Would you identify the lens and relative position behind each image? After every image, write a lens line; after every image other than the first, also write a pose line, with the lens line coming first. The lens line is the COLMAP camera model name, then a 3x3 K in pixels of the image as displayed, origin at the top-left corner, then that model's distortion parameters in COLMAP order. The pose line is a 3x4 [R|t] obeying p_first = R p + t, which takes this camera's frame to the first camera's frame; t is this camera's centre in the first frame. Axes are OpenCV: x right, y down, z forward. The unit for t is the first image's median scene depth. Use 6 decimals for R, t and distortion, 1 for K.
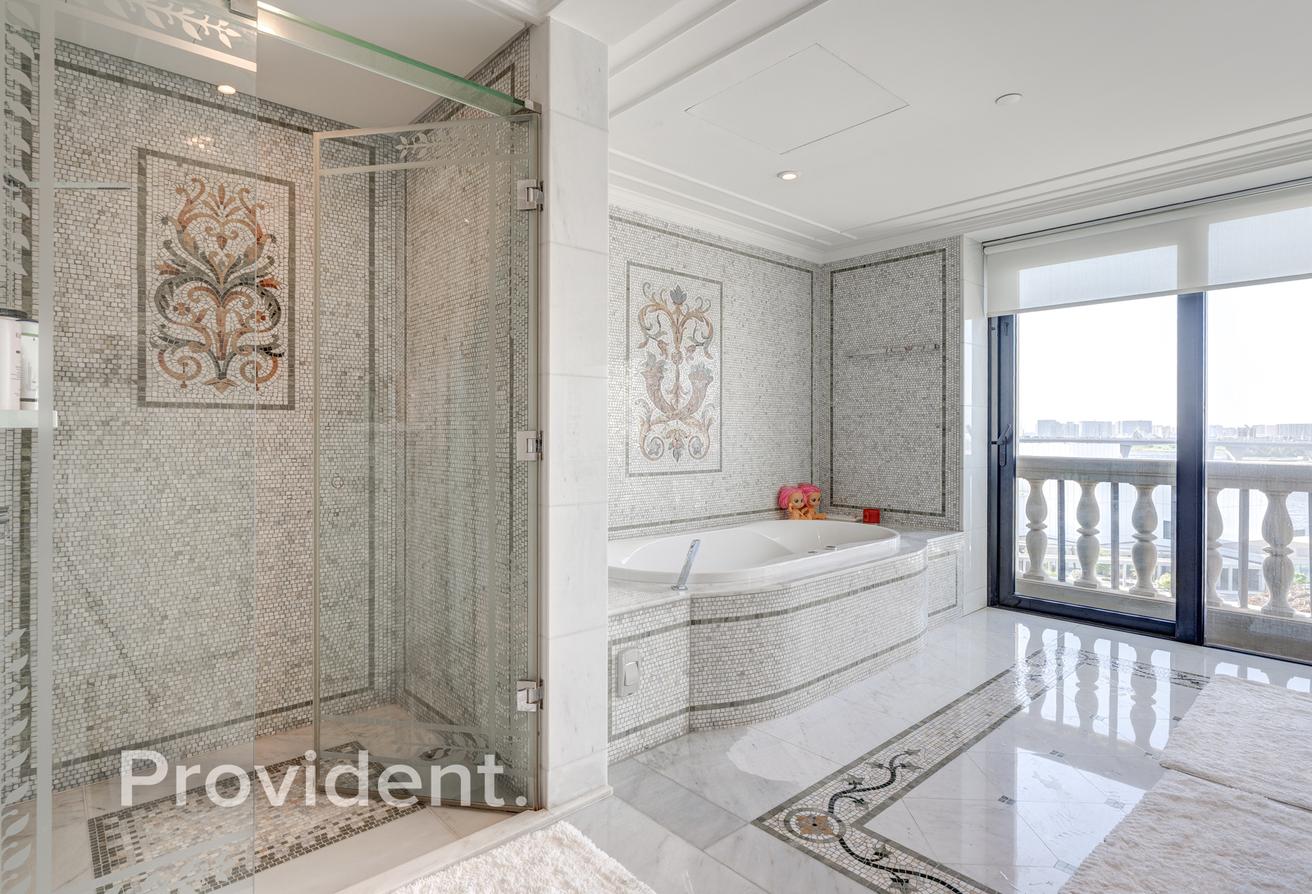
lens RADIAL K [[674.5, 0, 652.2], [0, 674.5, 447.7], [0, 0, 1]] dist [-0.005972, 0.000627]
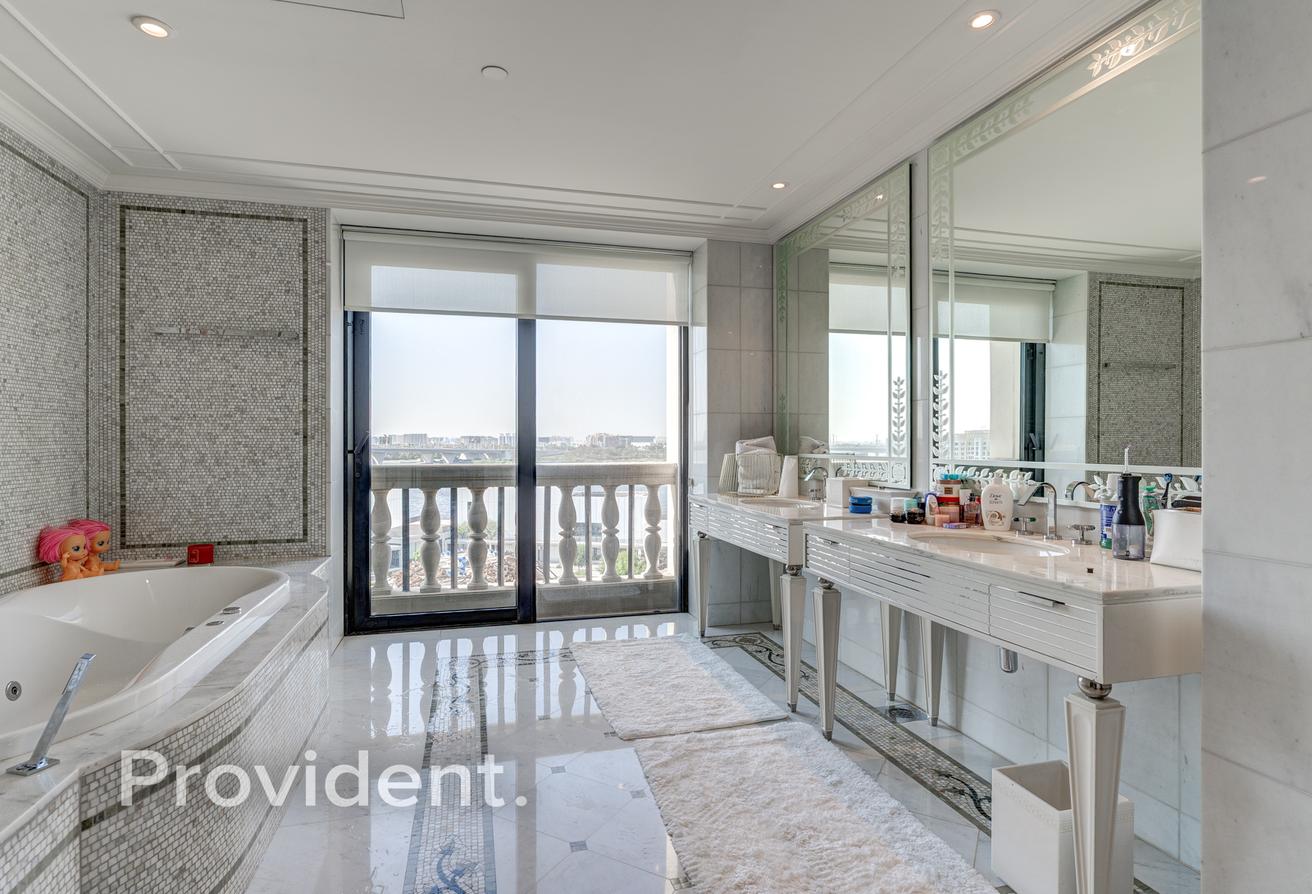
lens RADIAL K [[674.5, 0, 652.2], [0, 674.5, 447.7], [0, 0, 1]] dist [-0.005972, 0.000627]
pose [[0.451900, -0.010771, 0.892004, -0.111318], [0.022337, 0.999750, 0.000756, -0.004612], [-0.891789, 0.019583, 0.452027, 0.239829]]
